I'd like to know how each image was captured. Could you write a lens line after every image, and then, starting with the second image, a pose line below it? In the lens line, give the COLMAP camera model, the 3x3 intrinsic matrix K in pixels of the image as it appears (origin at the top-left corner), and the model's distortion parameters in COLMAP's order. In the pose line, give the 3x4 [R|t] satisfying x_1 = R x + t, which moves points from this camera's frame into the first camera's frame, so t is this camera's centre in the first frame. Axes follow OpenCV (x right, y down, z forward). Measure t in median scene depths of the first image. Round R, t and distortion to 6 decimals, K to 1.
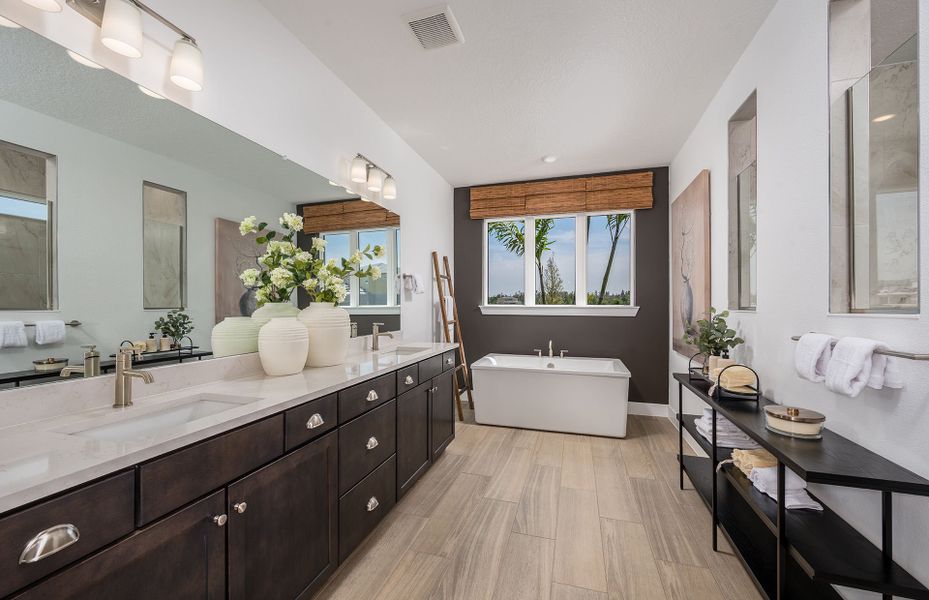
lens RADIAL K [[360.9, 0, 462.3], [0, 360.9, 303.1], [0, 0, 1]] dist [-0.002096, 0.000111]
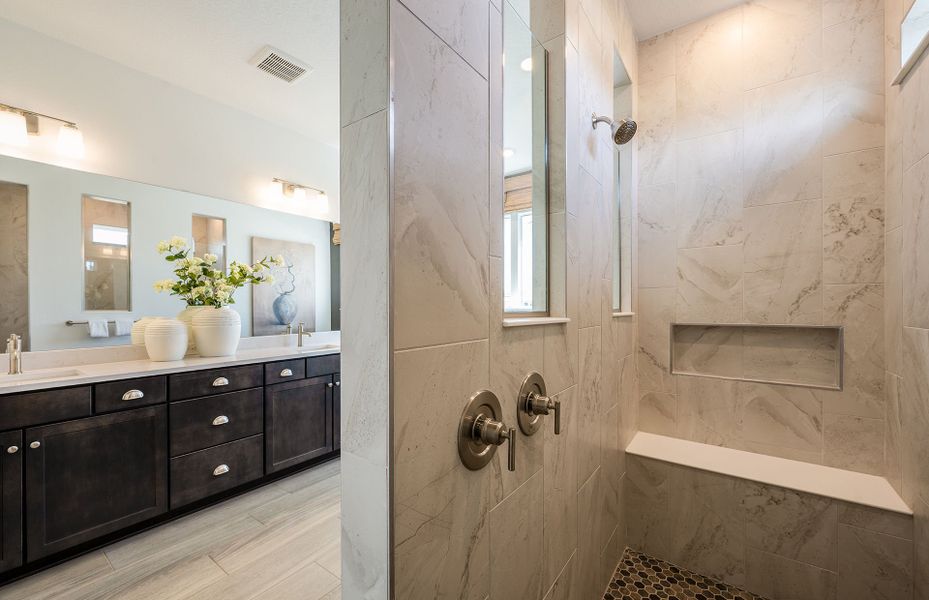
lens RADIAL K [[360.9, 0, 418.0], [0, 360.9, 306.9], [0, 0, 1]] dist [-0.002096, 0.000111]
pose [[0.946900, -0.003241, -0.321512, 0.740590], [0.004655, 0.999983, 0.003627, 0.002394], [0.321494, -0.004931, 0.946899, 0.059609]]
